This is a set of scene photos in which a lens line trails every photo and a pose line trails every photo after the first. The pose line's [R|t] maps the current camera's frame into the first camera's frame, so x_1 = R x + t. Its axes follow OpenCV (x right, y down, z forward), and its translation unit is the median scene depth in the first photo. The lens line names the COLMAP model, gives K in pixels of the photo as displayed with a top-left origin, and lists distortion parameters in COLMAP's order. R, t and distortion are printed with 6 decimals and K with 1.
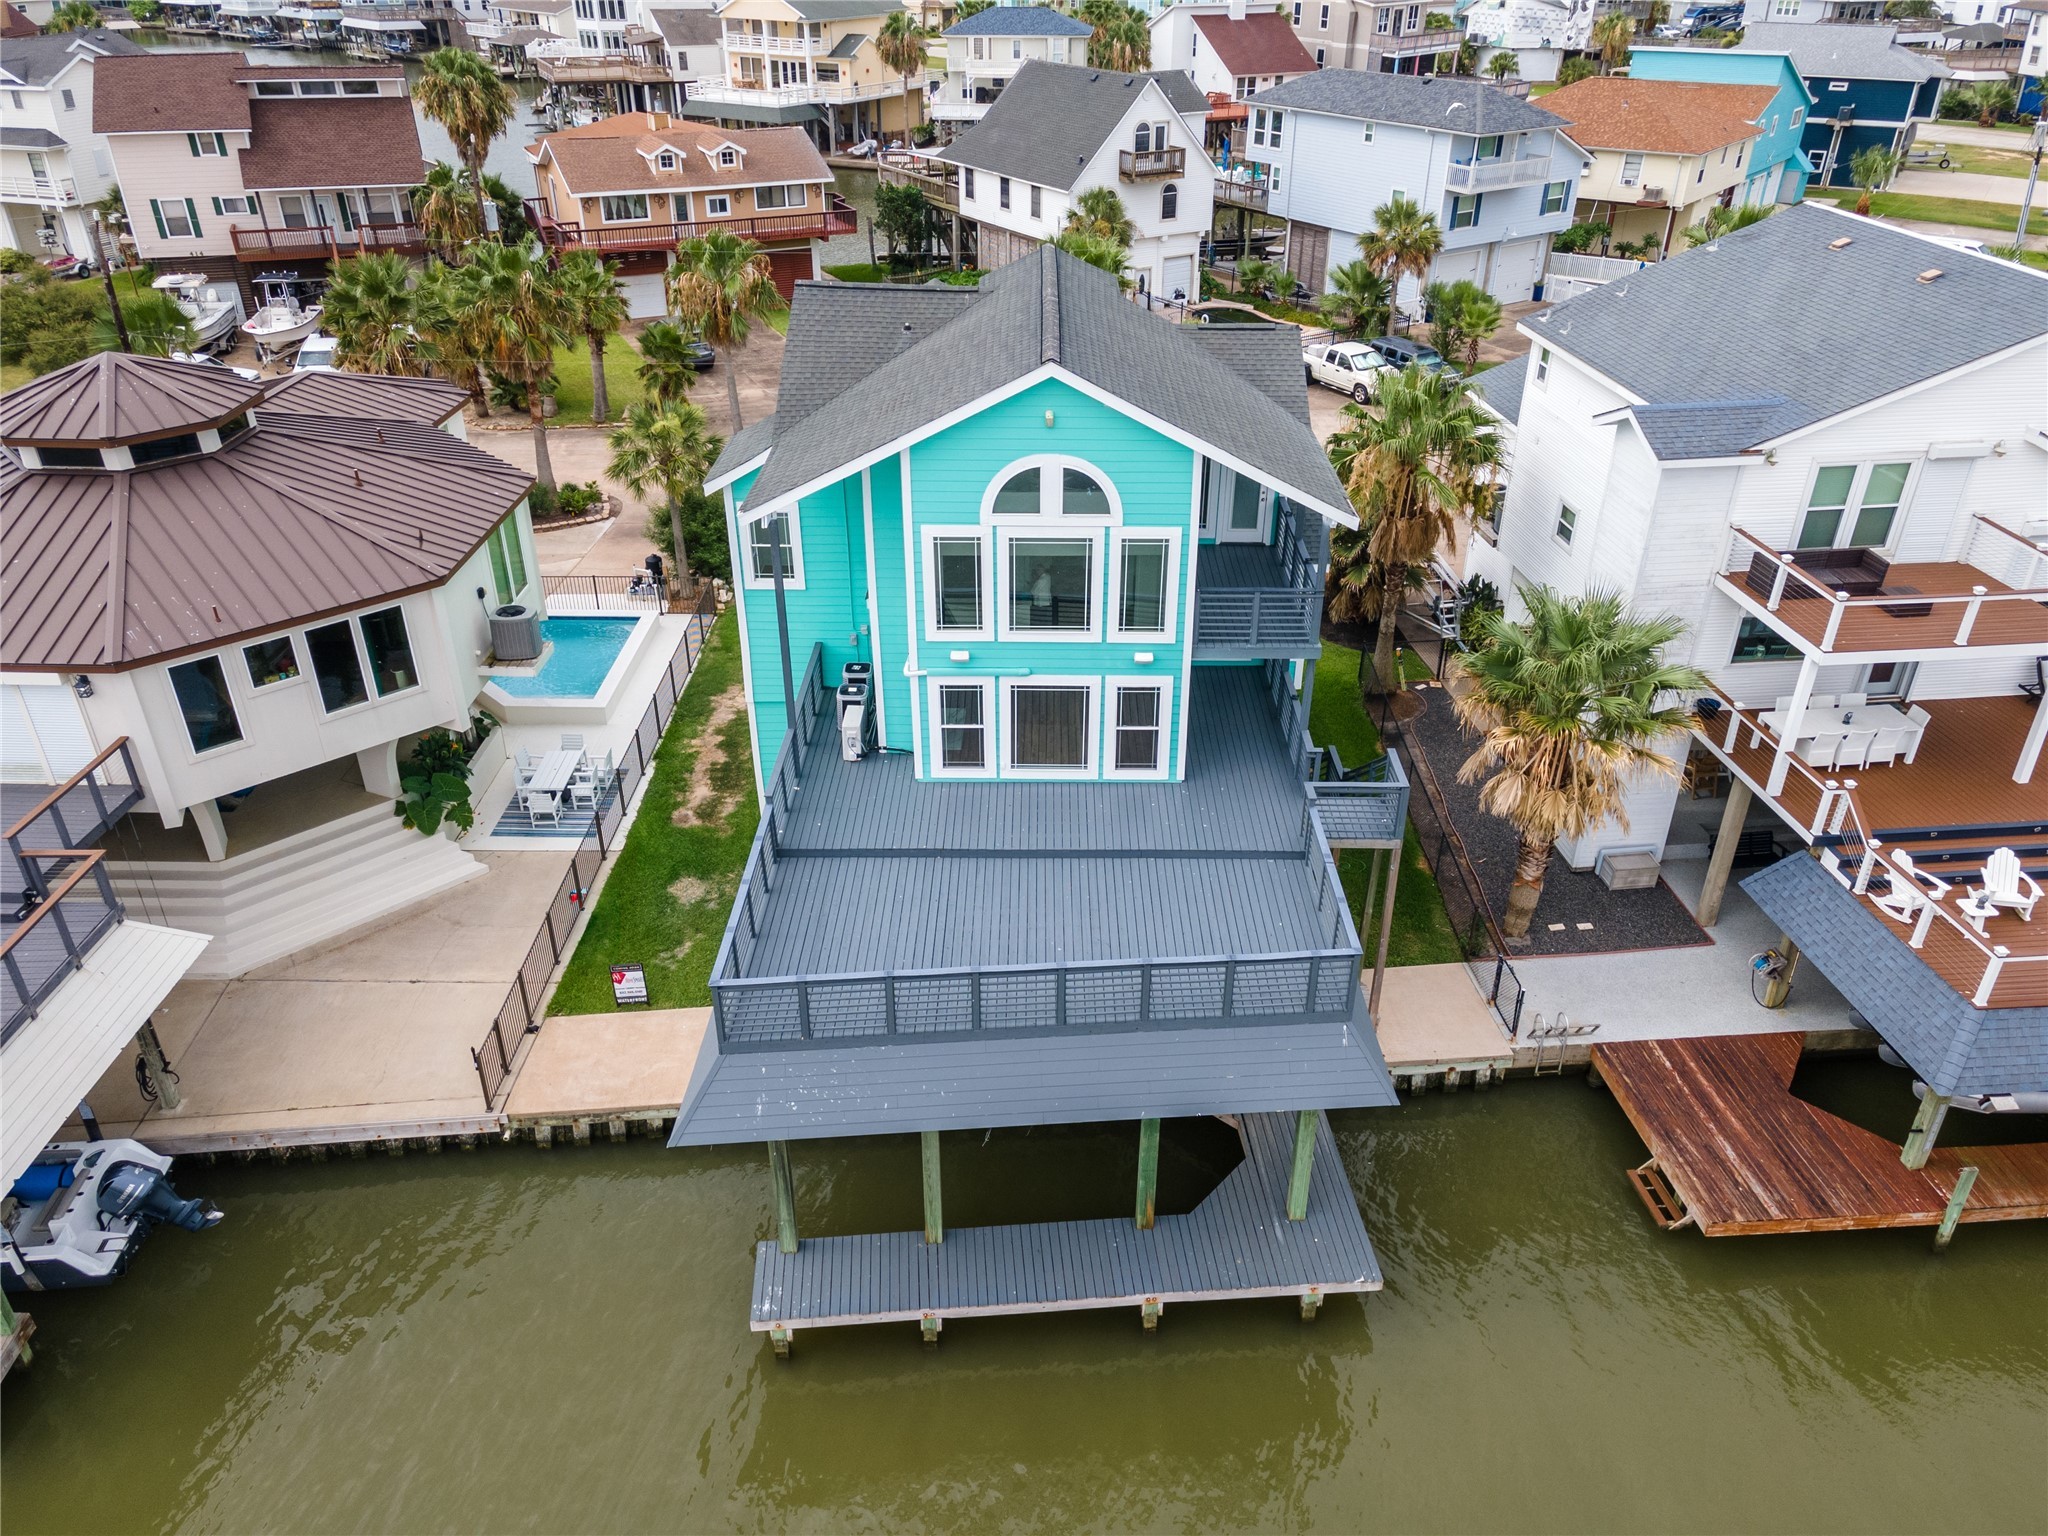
lens RADIAL K [[1487.6, 0, 1025.3], [0, 1487.6, 766.5], [0, 0, 1]] dist [0.014315, -0.003487]
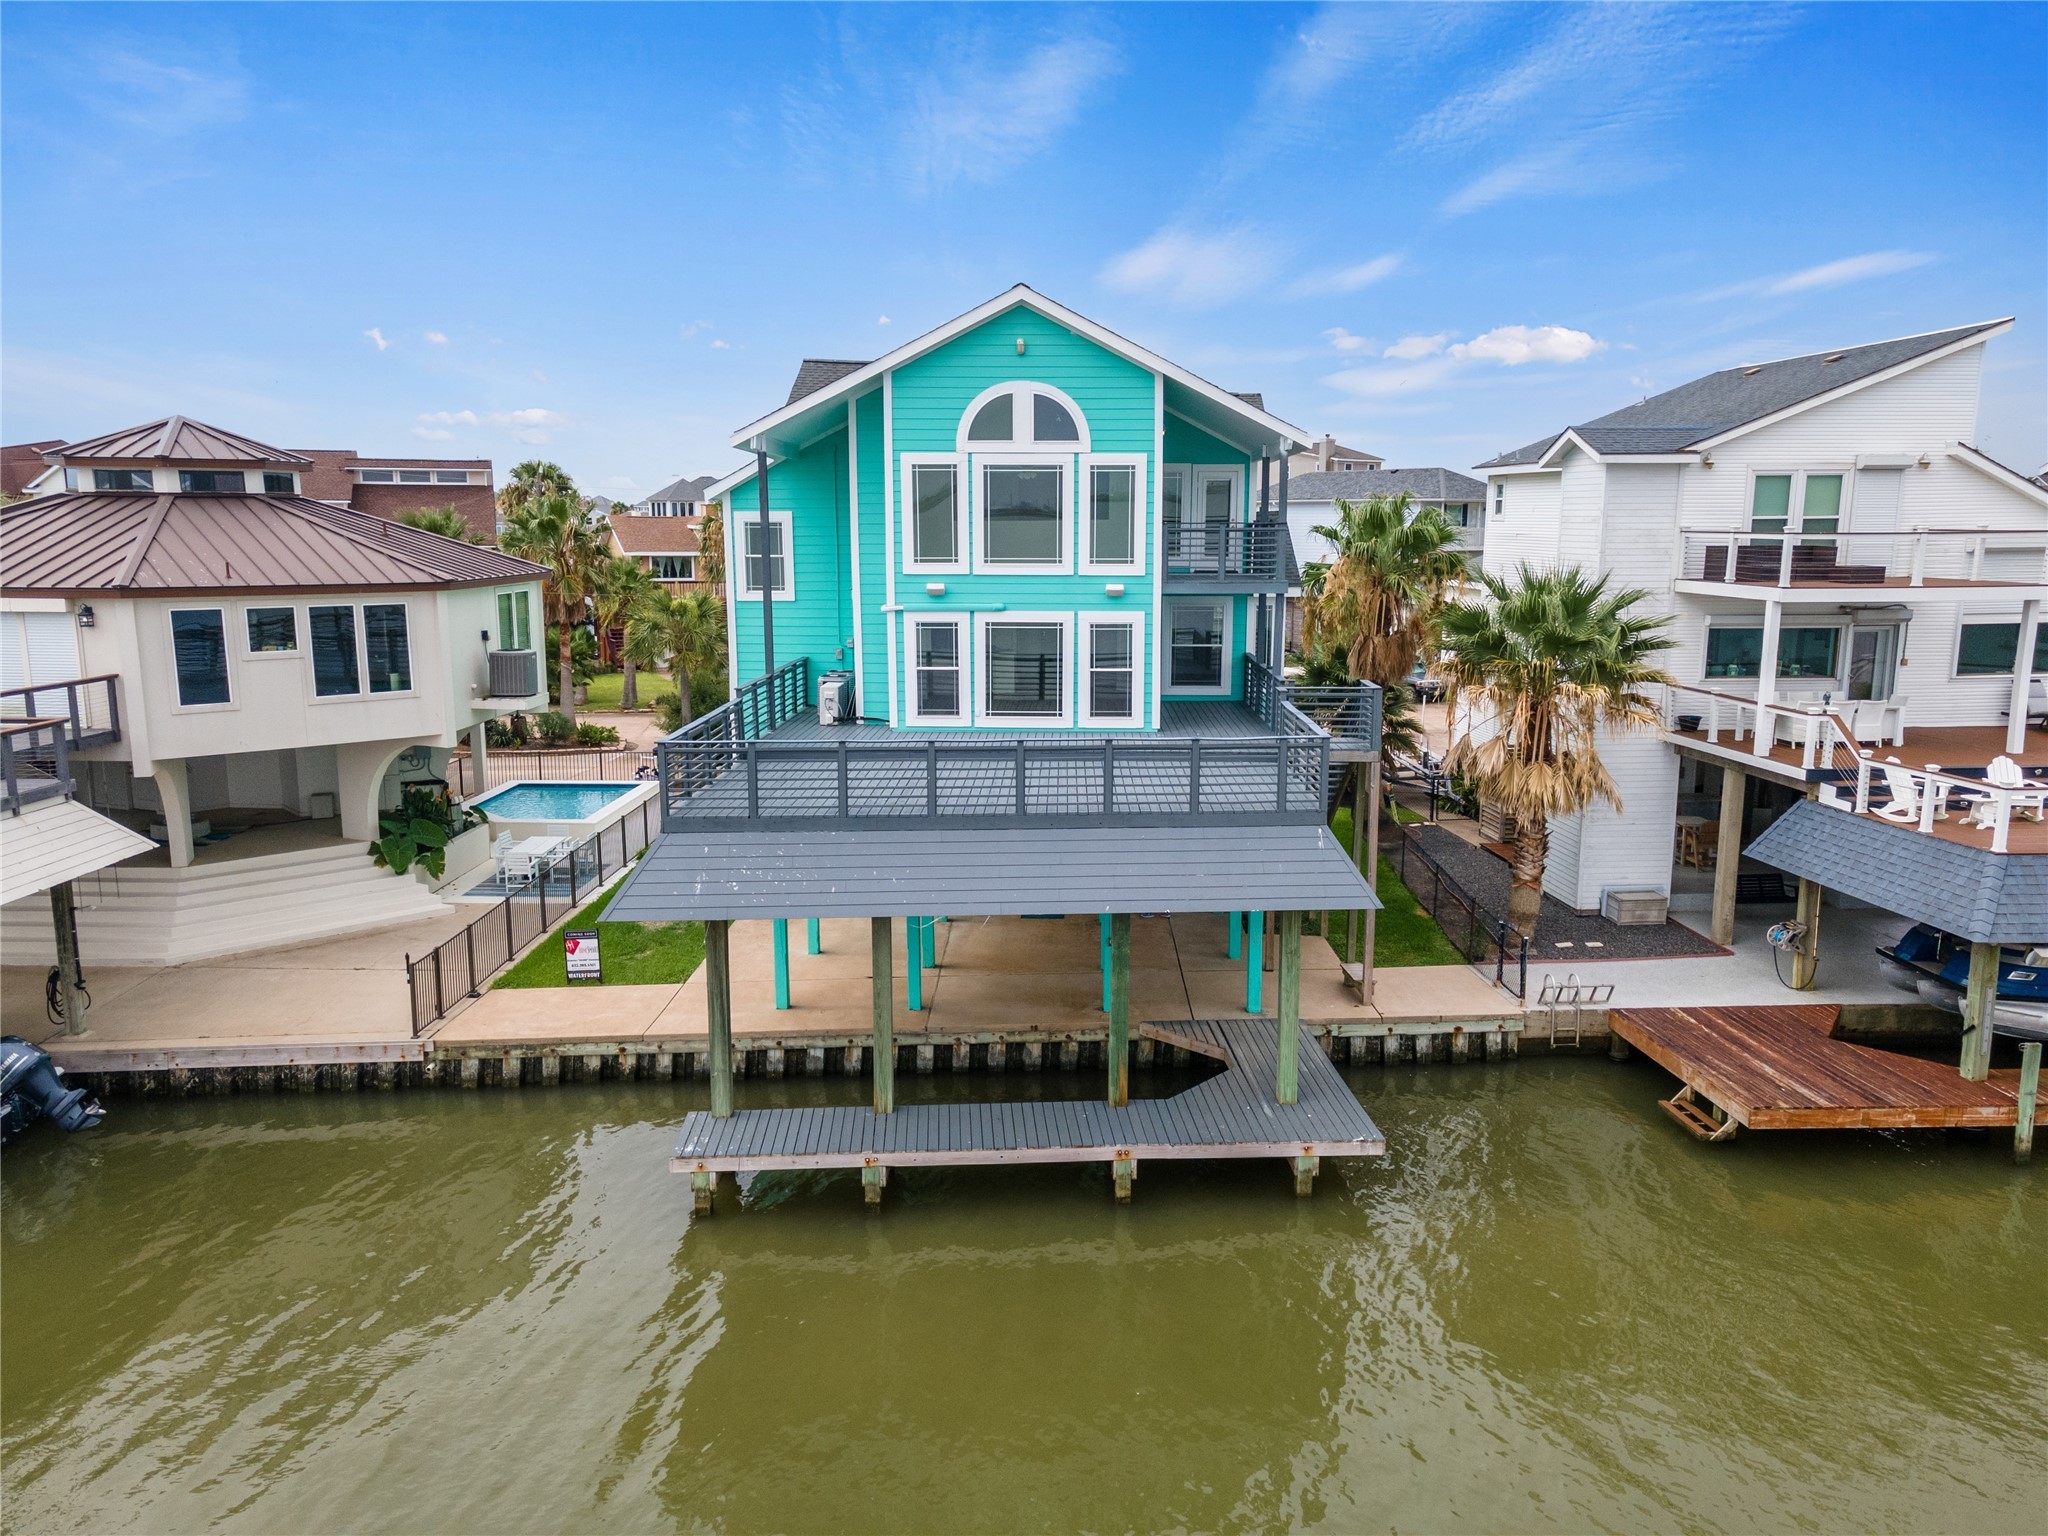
lens RADIAL K [[1487.6, 0, 1029.0], [0, 1487.6, 764.2], [0, 0, 1]] dist [0.014315, -0.003487]
pose [[0.999856, 0.001790, -0.016870, 0.036950], [-0.007582, 0.936731, -0.349968, 0.387910], [0.015177, 0.350046, 0.936610, 0.077169]]
